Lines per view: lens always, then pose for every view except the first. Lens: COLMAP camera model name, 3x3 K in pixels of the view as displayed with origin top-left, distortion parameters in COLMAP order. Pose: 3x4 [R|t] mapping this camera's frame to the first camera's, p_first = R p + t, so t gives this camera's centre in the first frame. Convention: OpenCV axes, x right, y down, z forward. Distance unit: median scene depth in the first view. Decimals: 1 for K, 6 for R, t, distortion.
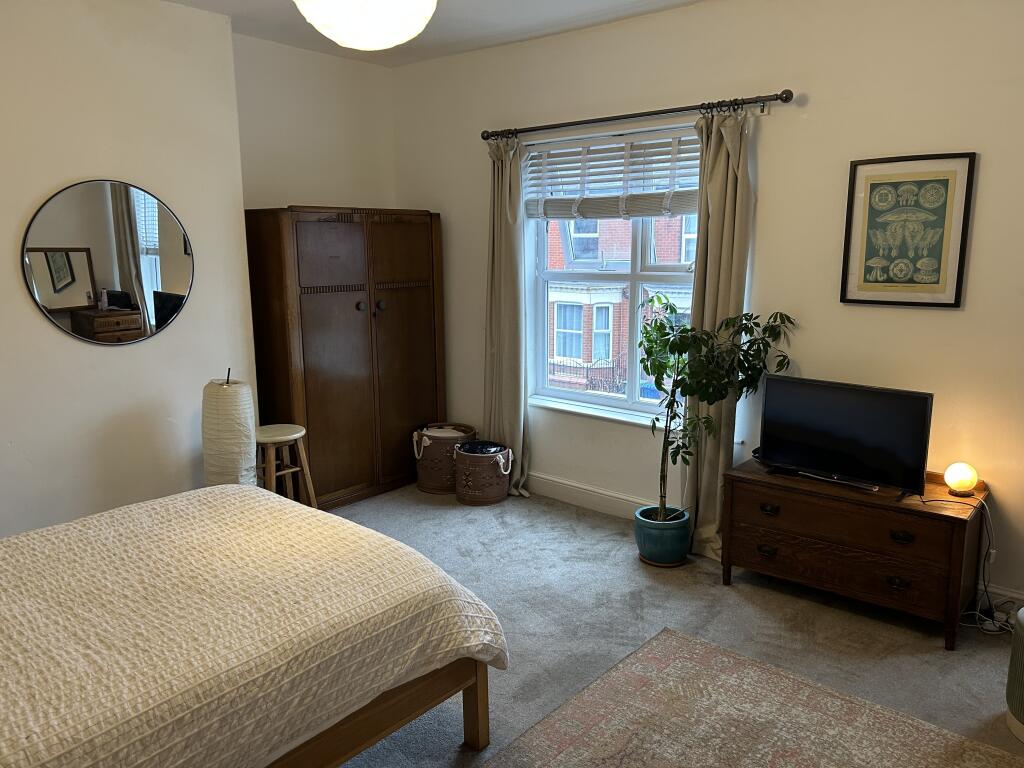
lens RADIAL K [[772.0, 0, 514.6], [0, 772.0, 383.1], [0, 0, 1]] dist [0.055327, -0.057089]
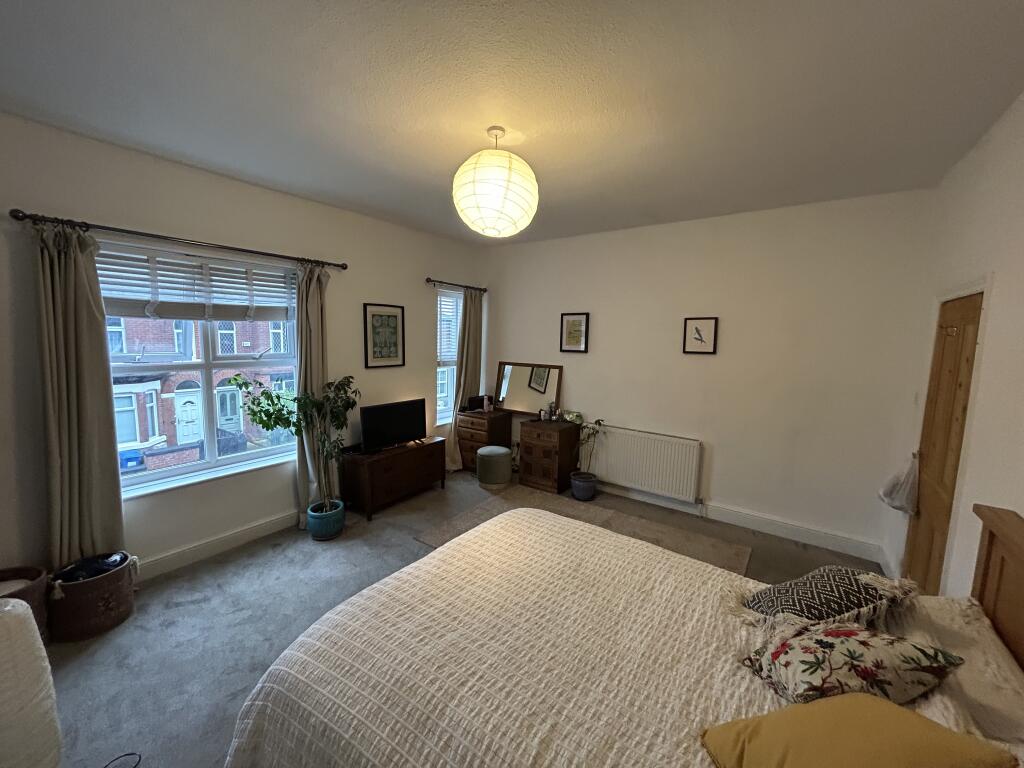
lens RADIAL K [[411.2, 0, 512.5], [0, 411.2, 385.2], [0, 0, 1]] dist [0.000178, 0.000101]
pose [[-0.105522, -0.112618, 0.988019, -0.758058], [0.170754, 0.976757, 0.129571, -0.139615], [-0.979647, 0.182381, -0.083840, 0.733270]]
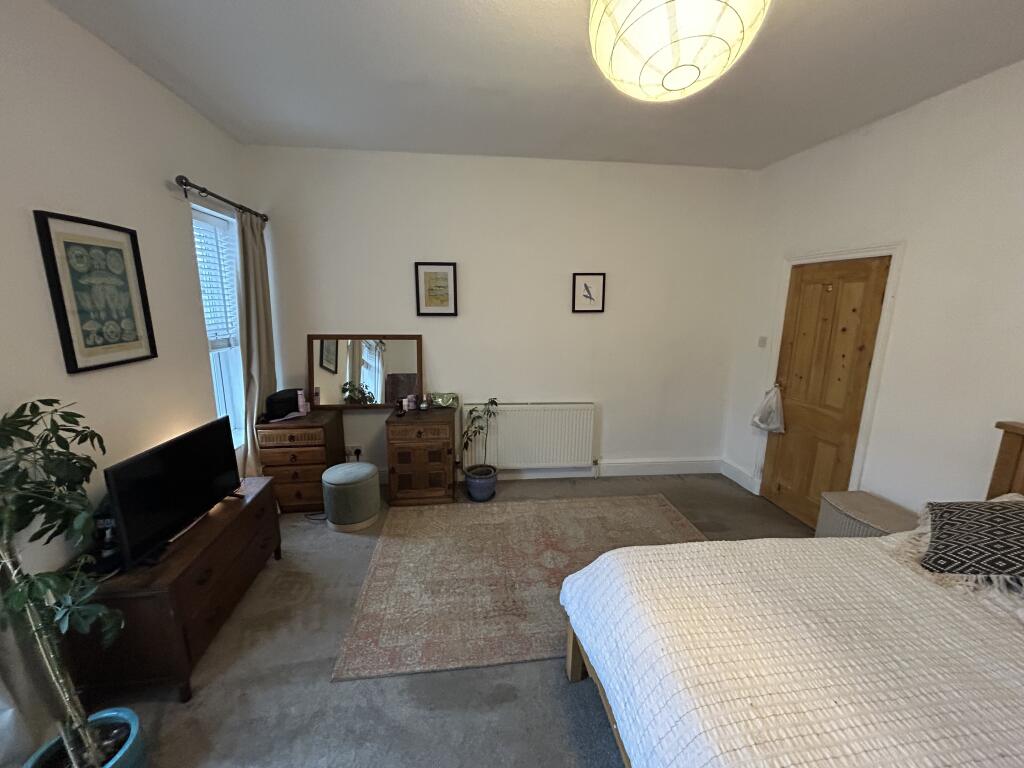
lens RADIAL K [[411.2, 0, 512.6], [0, 411.2, 383.5], [0, 0, 1]] dist [0.000178, 0.000101]
pose [[-0.749742, -0.129427, 0.648950, -0.269348], [0.123418, 0.936129, 0.329288, -0.190859], [-0.650120, 0.326973, -0.685881, 1.029810]]
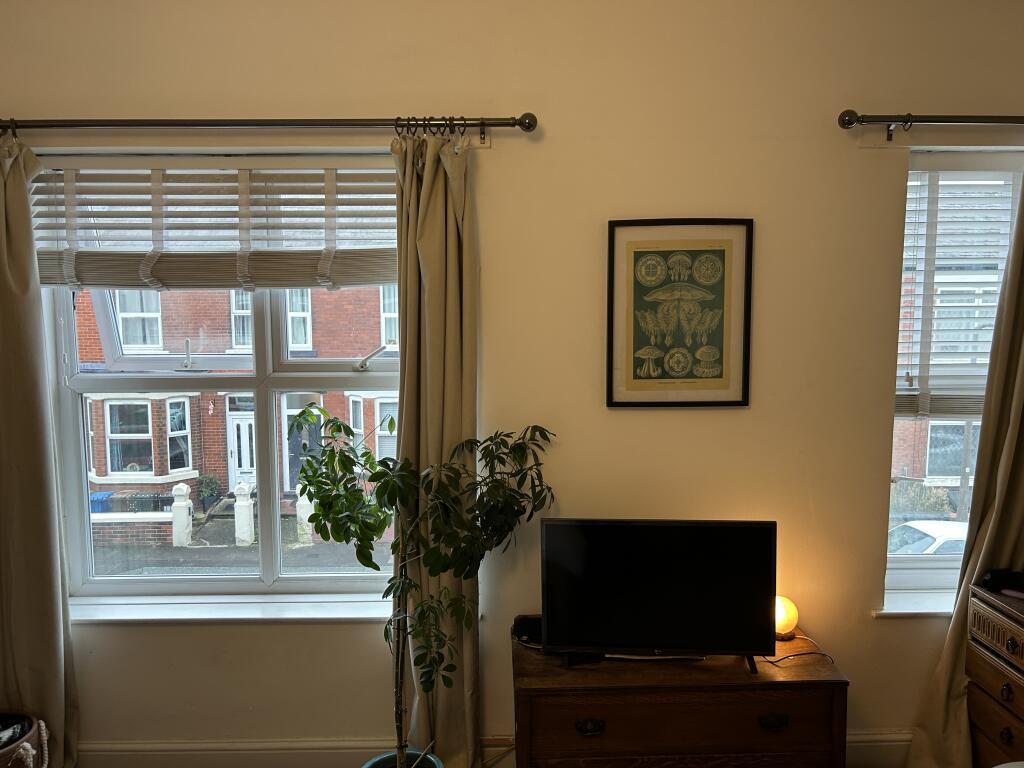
lens RADIAL K [[772.0, 0, 512.7], [0, 772.0, 388.1], [0, 0, 1]] dist [0.055327, -0.057089]
pose [[0.751321, -0.062446, 0.656976, -0.137898], [0.122865, 0.991344, -0.046281, -0.101231], [-0.648399, 0.115492, 0.752489, 0.515537]]
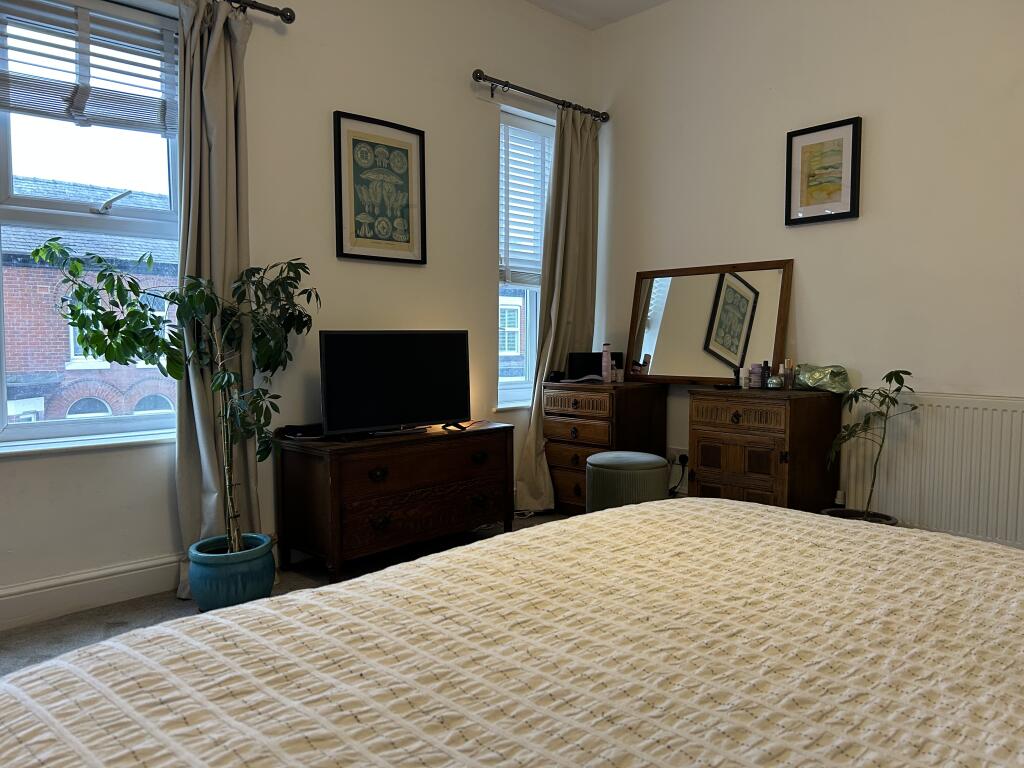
lens RADIAL K [[772.0, 0, 511.5], [0, 772.0, 386.2], [0, 0, 1]] dist [0.055327, -0.057089]
pose [[0.088567, -0.052111, 0.994706, -0.535076], [0.189081, 0.981353, 0.034576, 0.061701], [-0.977959, 0.185018, 0.096769, 0.751632]]
